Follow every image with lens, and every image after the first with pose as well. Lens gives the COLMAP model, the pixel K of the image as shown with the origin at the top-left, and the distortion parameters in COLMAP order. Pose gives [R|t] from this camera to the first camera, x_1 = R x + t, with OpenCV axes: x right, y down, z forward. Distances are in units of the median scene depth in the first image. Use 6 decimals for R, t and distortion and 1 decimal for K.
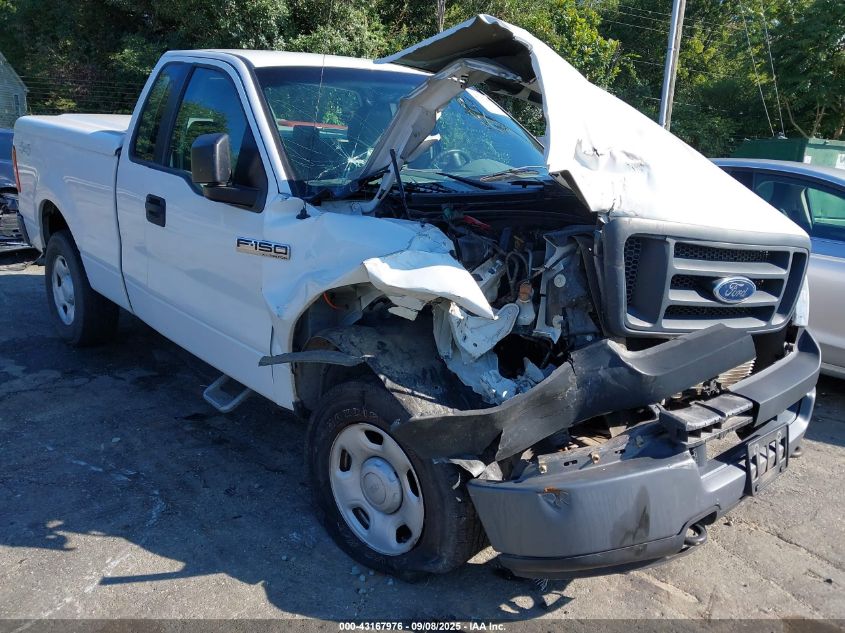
lens RADIAL K [[684.3, 0, 422.5], [0, 684.3, 316.5], [0, 0, 1]] dist [0.069398, -0.108968]
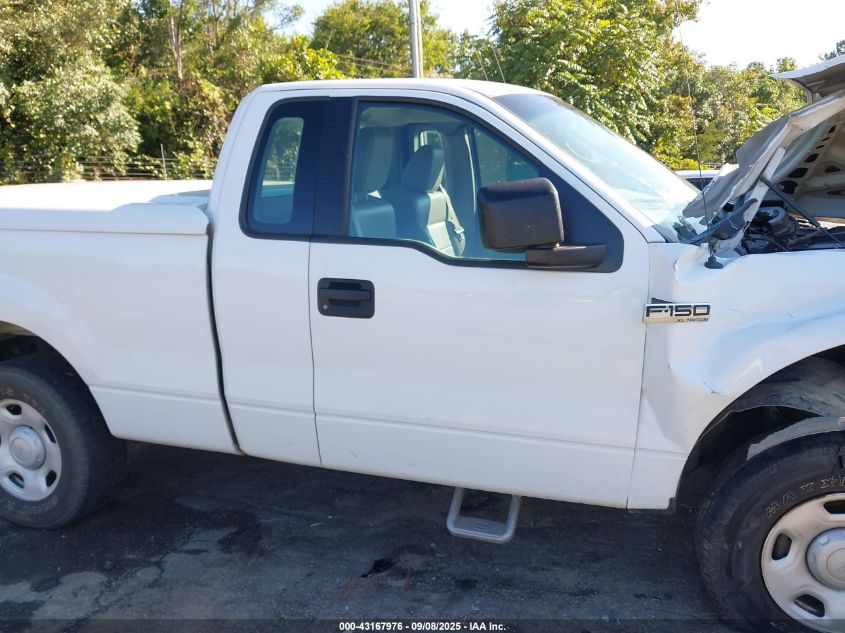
lens RADIAL K [[684.3, 0, 422.5], [0, 684.3, 316.5], [0, 0, 1]] dist [0.069398, -0.108968]
pose [[0.876594, -0.178245, 0.447003, -0.799684], [0.203780, 0.978973, -0.009250, -0.140002], [-0.435955, 0.099198, 0.894485, 0.403066]]
